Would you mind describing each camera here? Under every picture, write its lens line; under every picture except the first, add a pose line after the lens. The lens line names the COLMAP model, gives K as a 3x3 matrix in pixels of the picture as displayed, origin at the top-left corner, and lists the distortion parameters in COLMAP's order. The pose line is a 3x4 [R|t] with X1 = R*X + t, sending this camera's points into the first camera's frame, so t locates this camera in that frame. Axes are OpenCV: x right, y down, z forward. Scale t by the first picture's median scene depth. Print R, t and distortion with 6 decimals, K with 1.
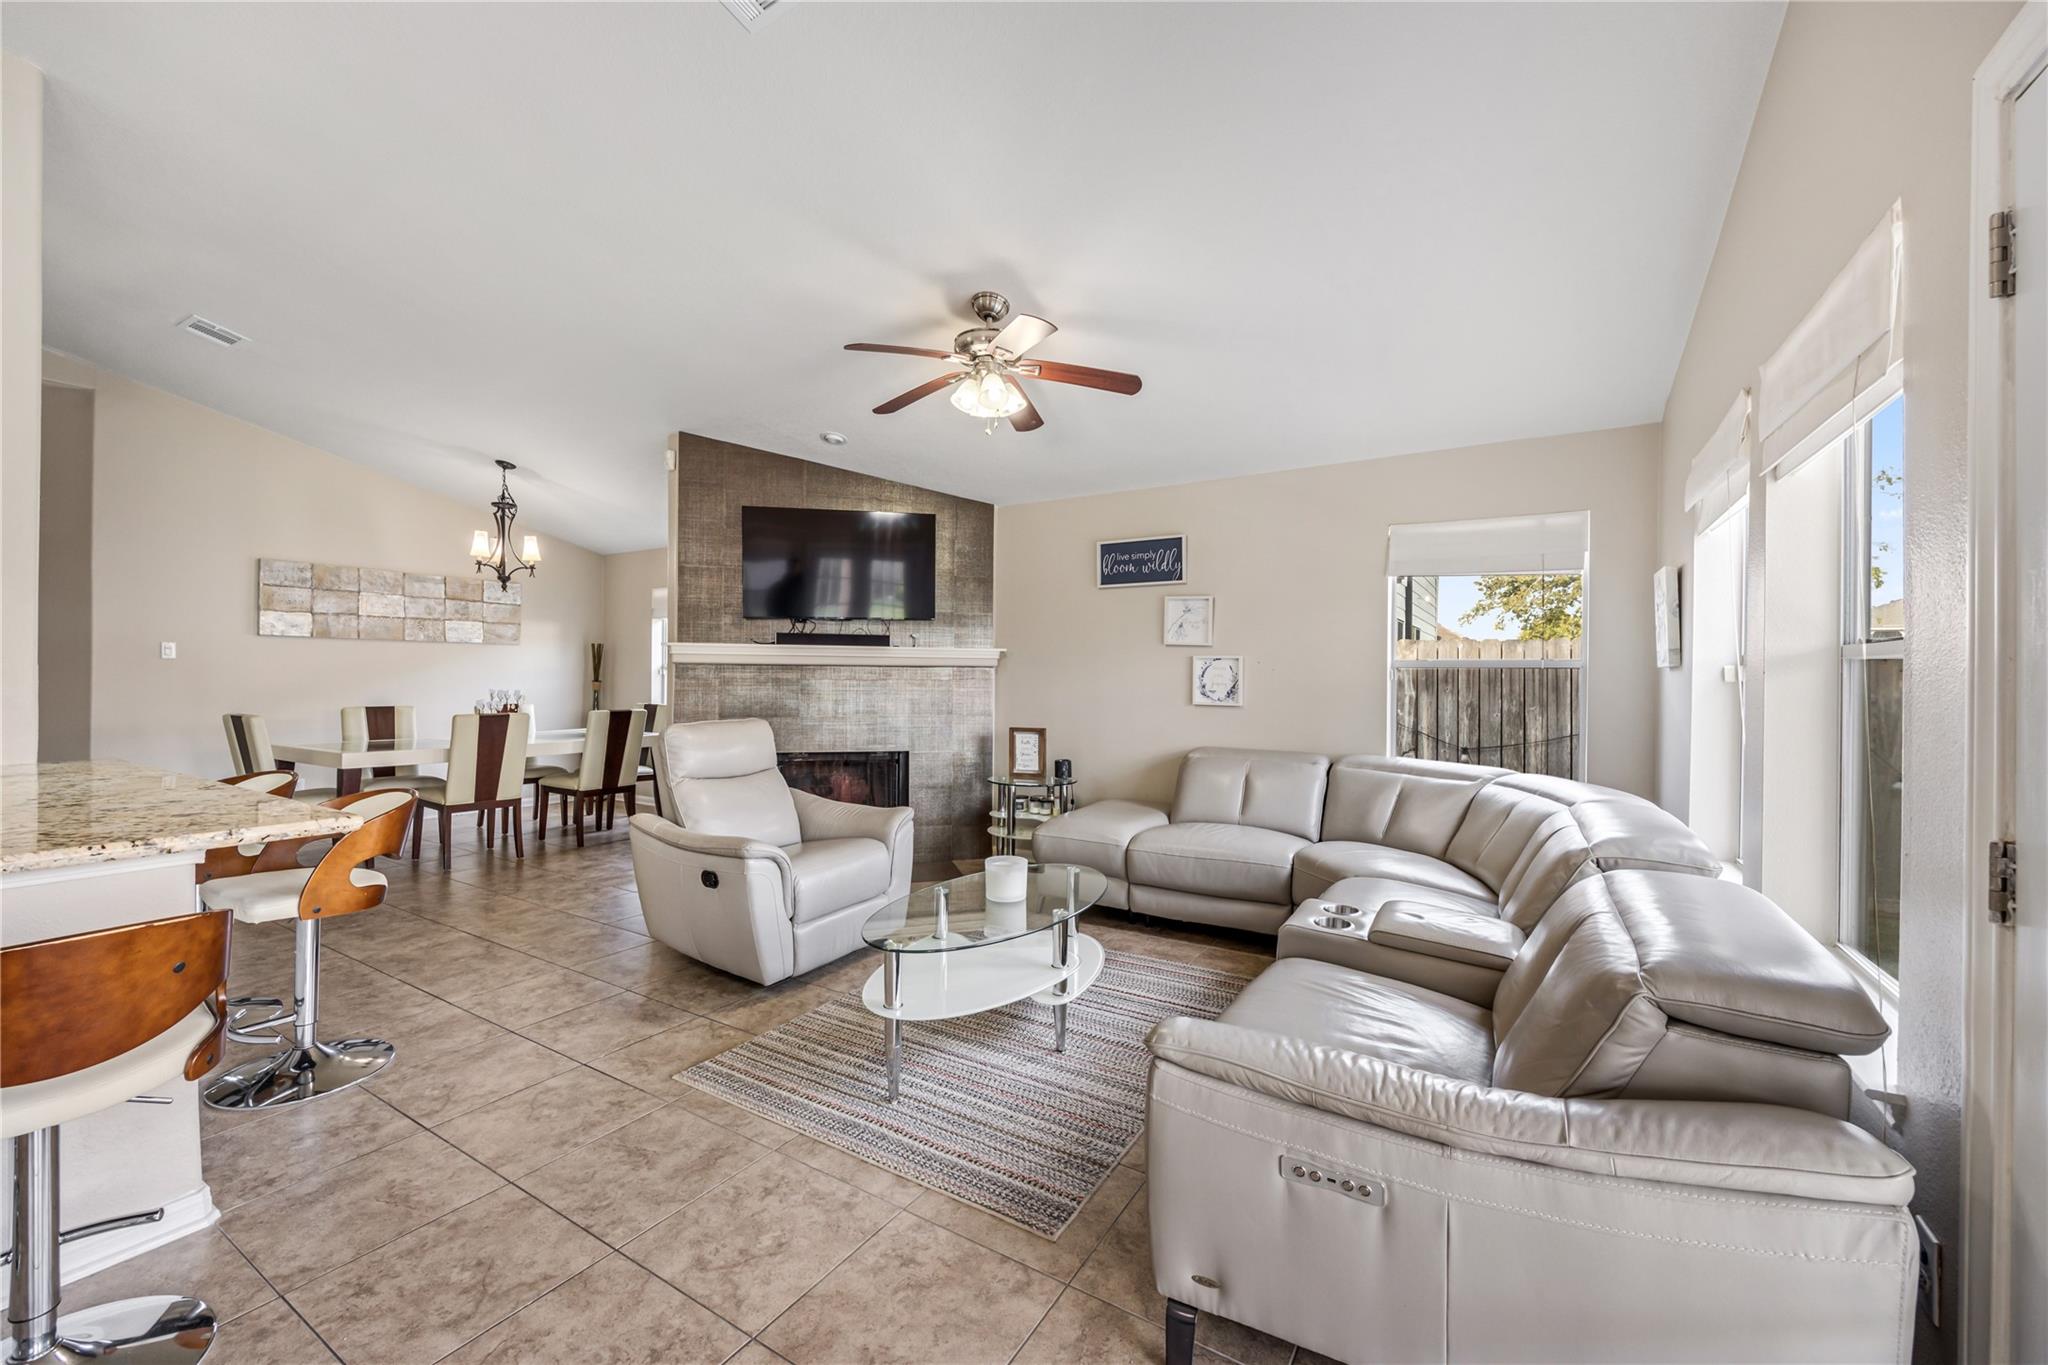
lens RADIAL K [[843.9, 0, 1042.9], [0, 843.9, 676.9], [0, 0, 1]] dist [0.008903, -0.004921]
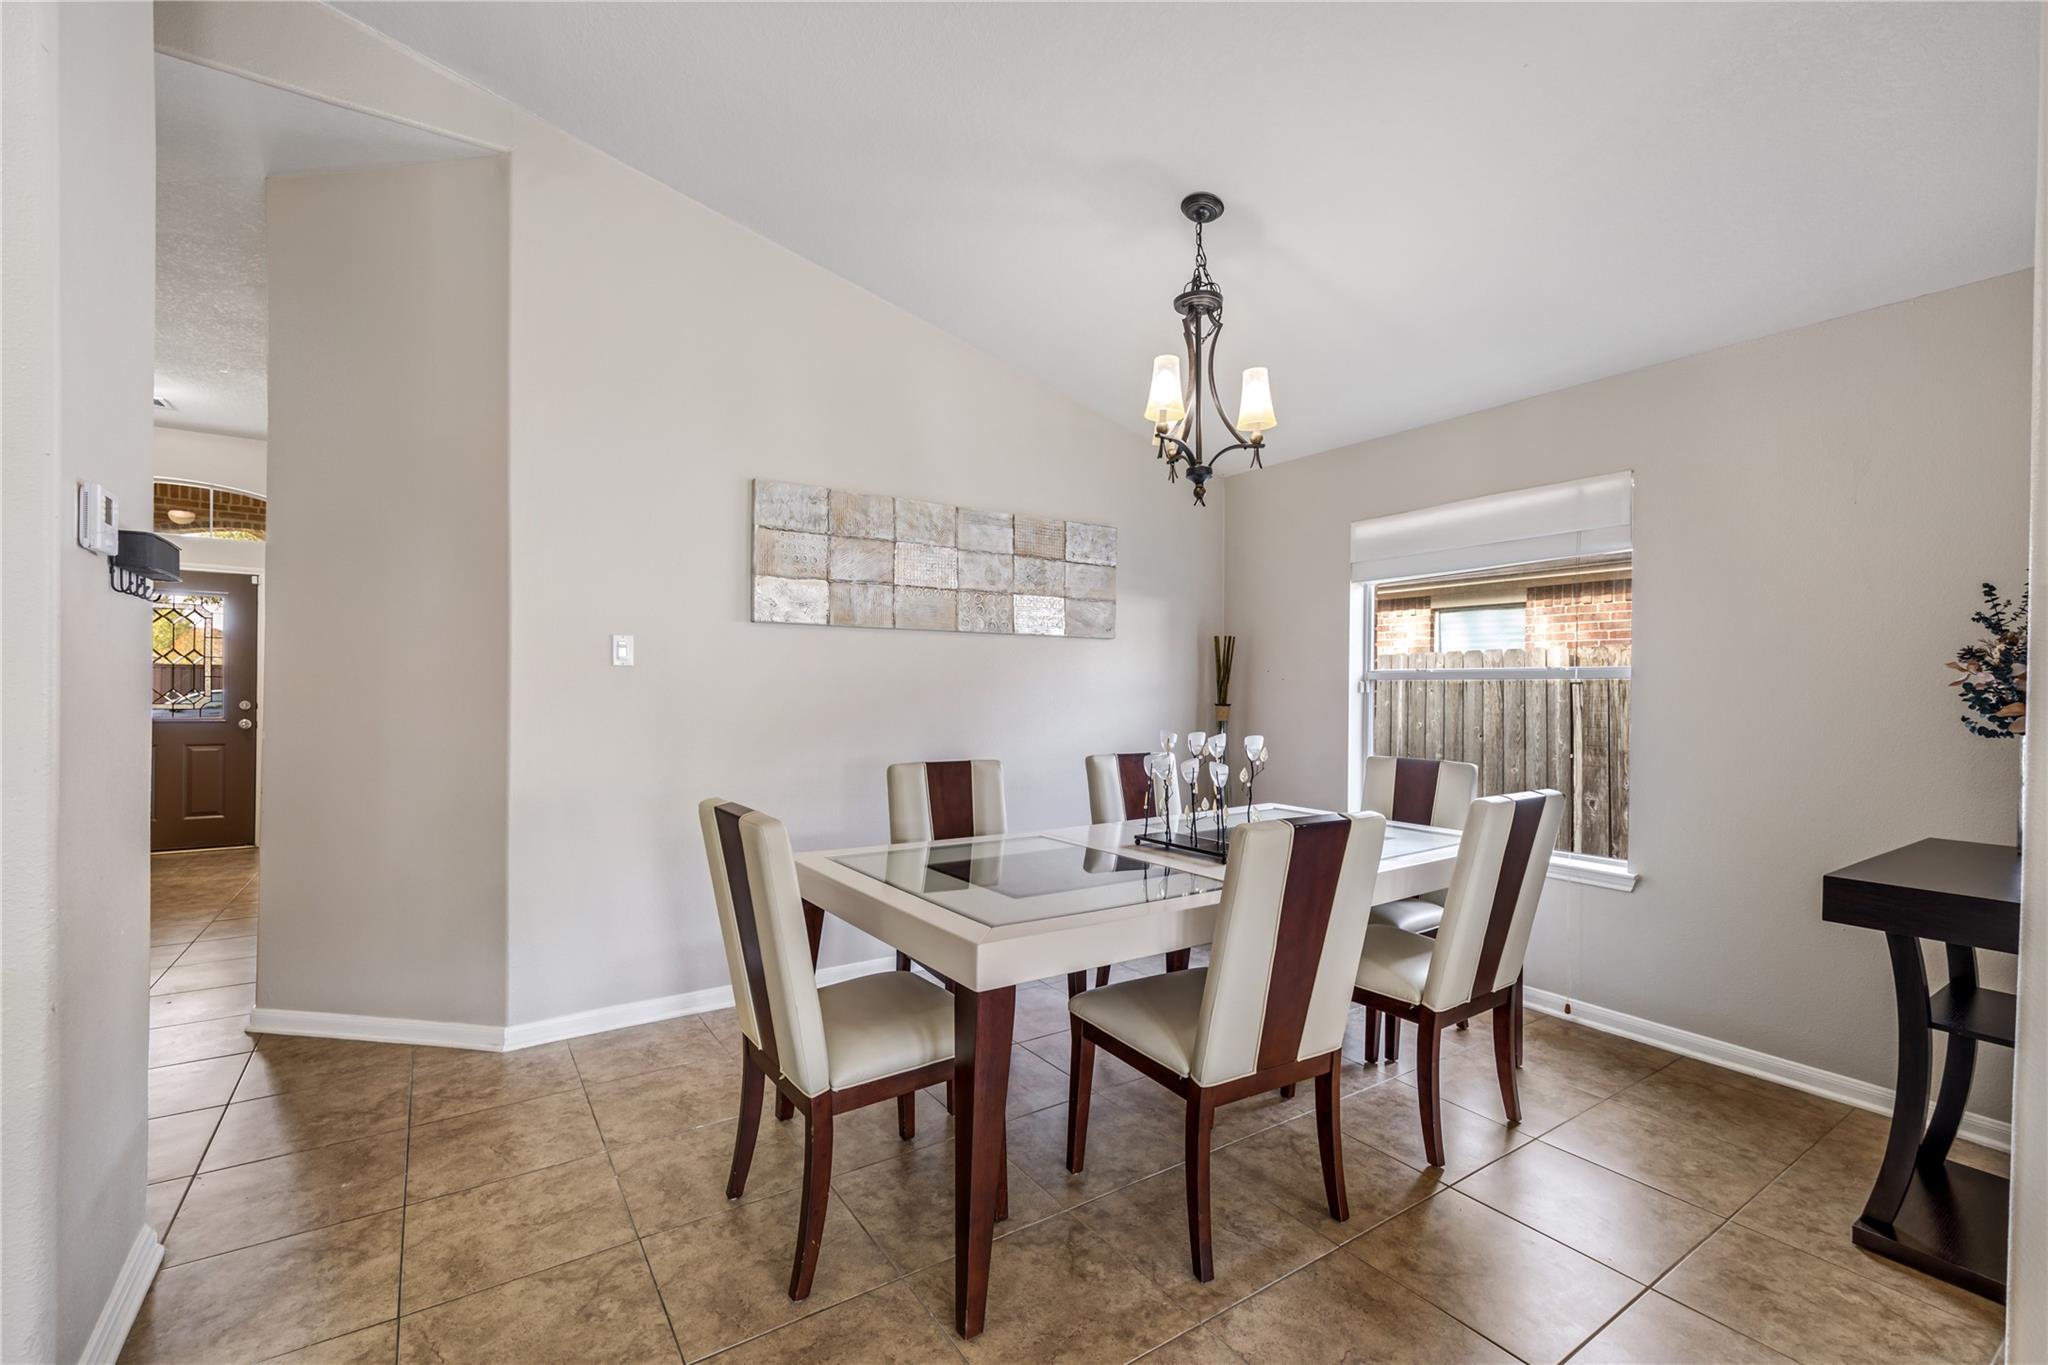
lens RADIAL K [[843.9, 0, 1009.2], [0, 843.9, 692.4], [0, 0, 1]] dist [0.008903, -0.004921]
pose [[0.911905, 0.000954, -0.410401, -0.532752], [-0.000045, 0.999998, 0.002224, -0.005639], [0.410402, -0.002009, 0.911902, 0.552712]]
